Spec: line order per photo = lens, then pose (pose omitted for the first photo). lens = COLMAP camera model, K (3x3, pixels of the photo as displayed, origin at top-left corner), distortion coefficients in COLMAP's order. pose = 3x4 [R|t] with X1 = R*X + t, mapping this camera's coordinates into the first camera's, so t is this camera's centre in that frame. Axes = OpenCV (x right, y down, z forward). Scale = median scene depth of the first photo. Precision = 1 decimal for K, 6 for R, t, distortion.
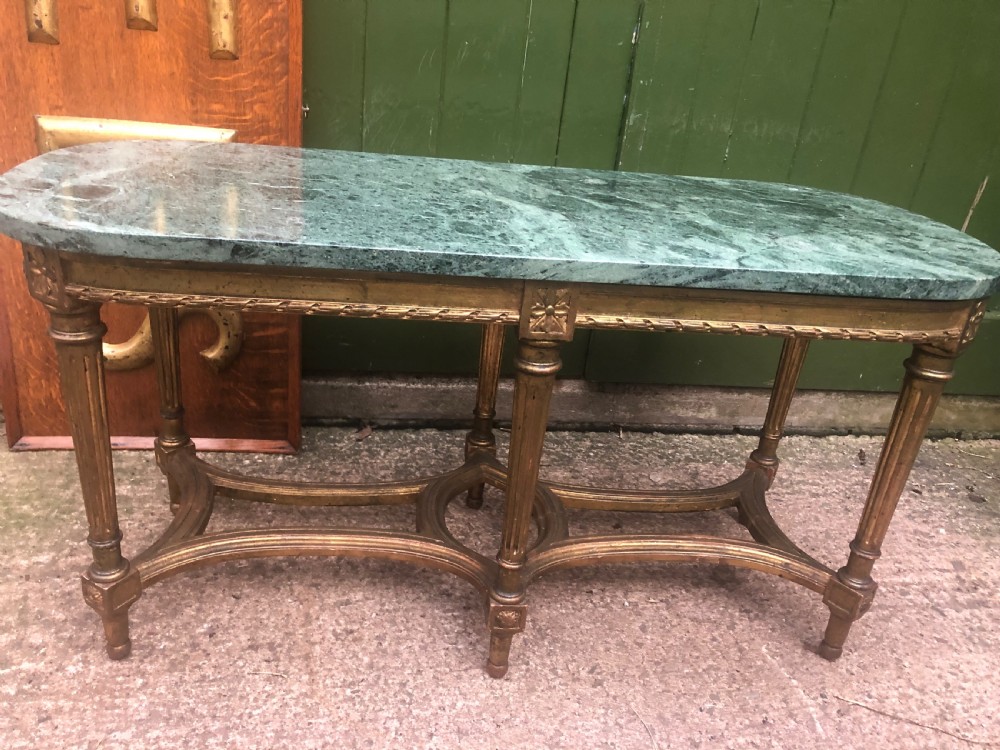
lens RADIAL K [[831.3, 0, 487.0], [0, 831.3, 364.7], [0, 0, 1]] dist [0.013324, -0.001389]
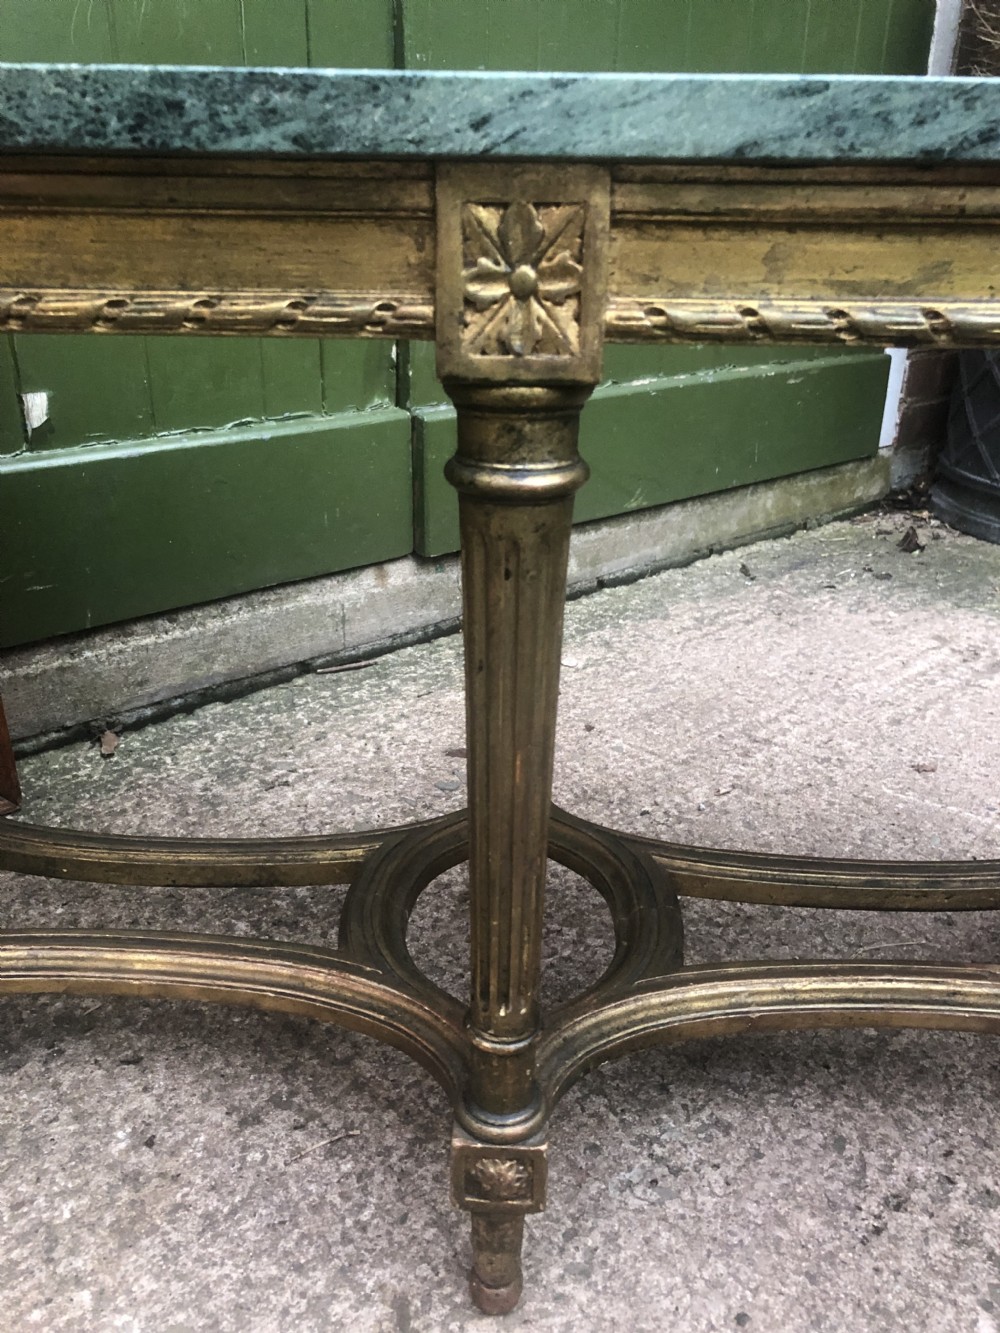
lens RADIAL K [[1108.1, 0, 493.9], [0, 1108.1, 662.6], [0, 0, 1]] dist [0.013324, -0.001389]
pose [[0.835057, -0.289349, 0.467928, -0.348666], [0.290894, 0.954127, 0.070871, 0.071054], [-0.466969, 0.076936, 0.880920, 0.305550]]
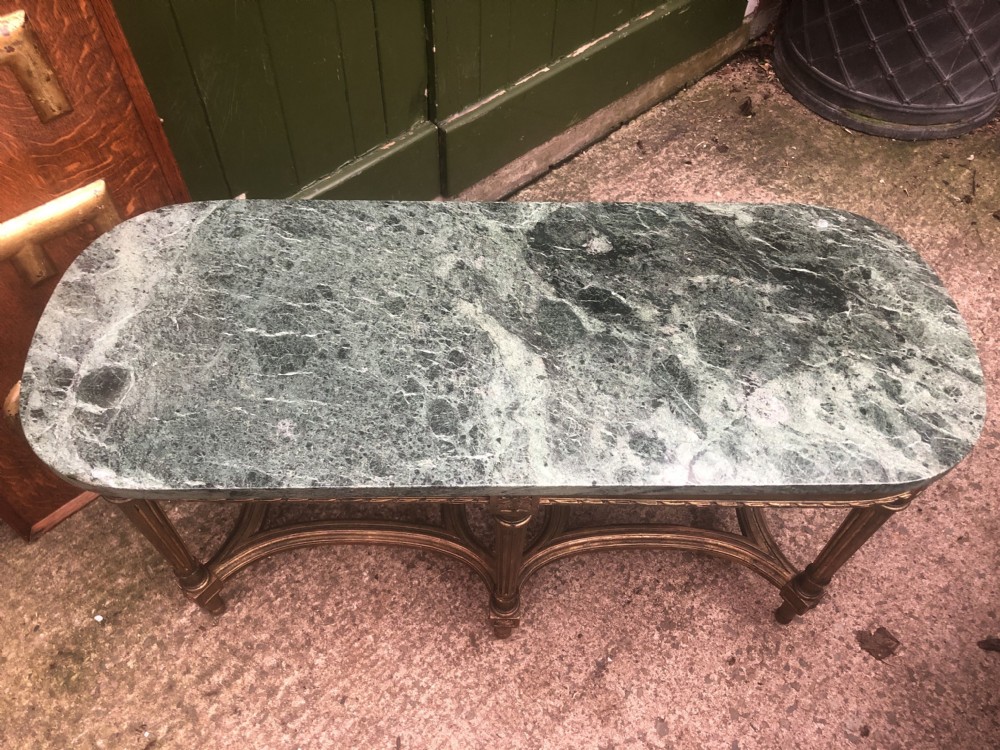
lens RADIAL K [[831.3, 0, 514.1], [0, 831.3, 383.8], [0, 0, 1]] dist [0.013324, -0.001389]
pose [[0.812720, -0.510752, 0.280390, -0.333052], [0.285514, 0.768597, 0.572487, -0.543431], [-0.507906, -0.385216, 0.770481, -0.001944]]
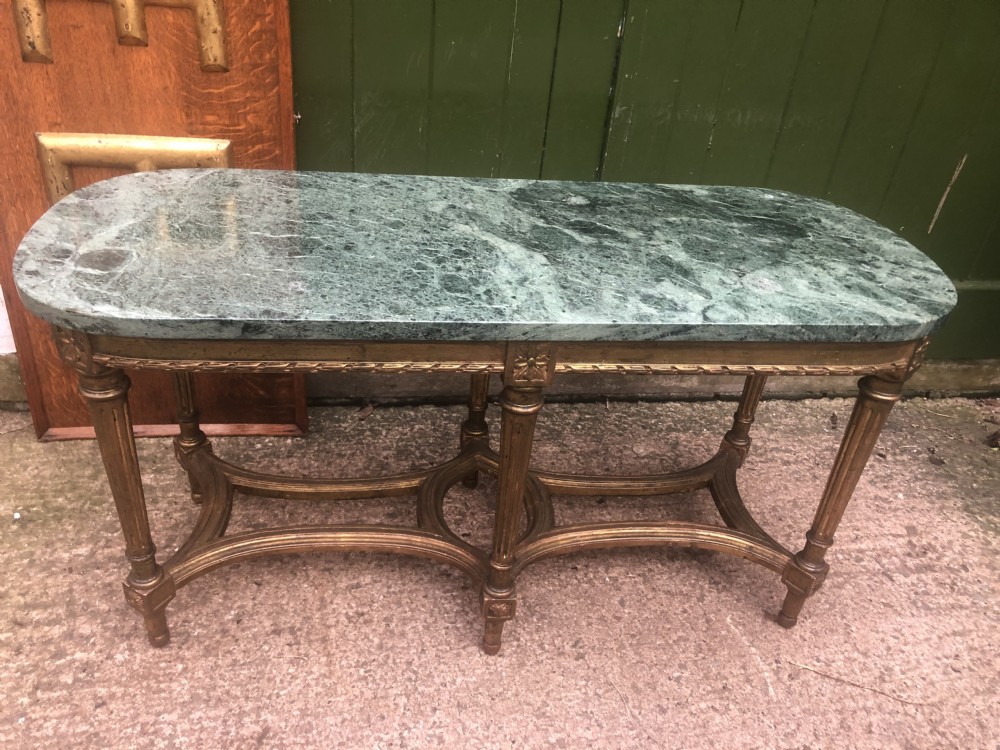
lens RADIAL K [[831.3, 0, 487.4], [0, 831.3, 382.6], [0, 0, 1]] dist [0.013324, -0.001389]
pose [[0.999848, -0.017410, -0.000711, 0.012078], [0.017334, 0.989669, 0.142322, -0.137485], [-0.001774, -0.142312, 0.989820, -0.067067]]
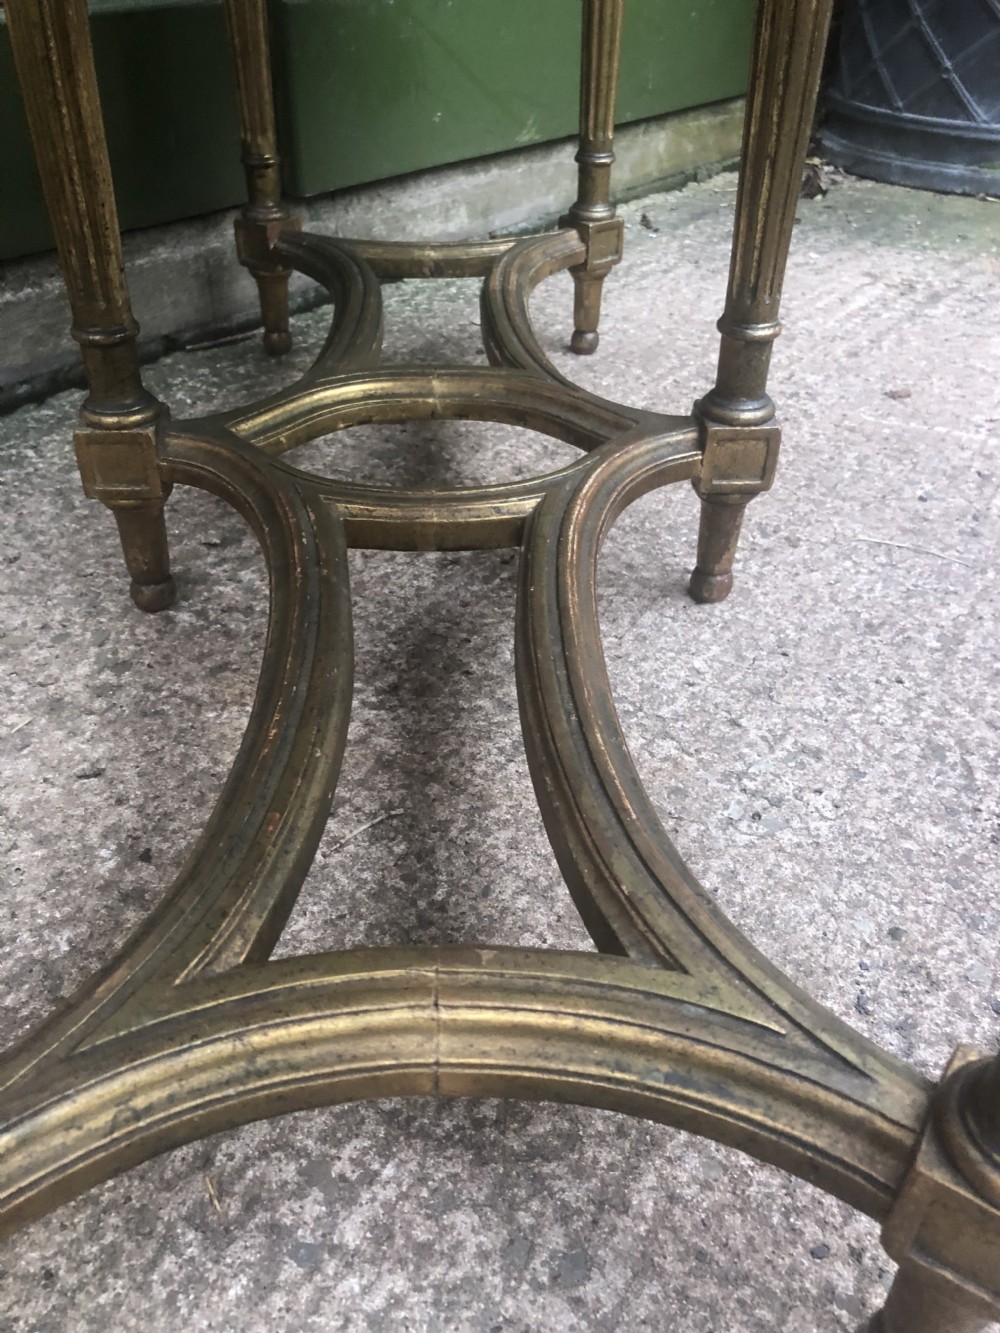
lens RADIAL K [[1108.1, 0, 497.4], [0, 1108.1, 681.9], [0, 0, 1]] dist [0.013324, -0.001389]
pose [[0.717494, -0.477609, 0.507042, -0.393583], [0.346194, 0.876156, 0.335411, 0.129520], [-0.604443, -0.065120, 0.793982, 0.465060]]
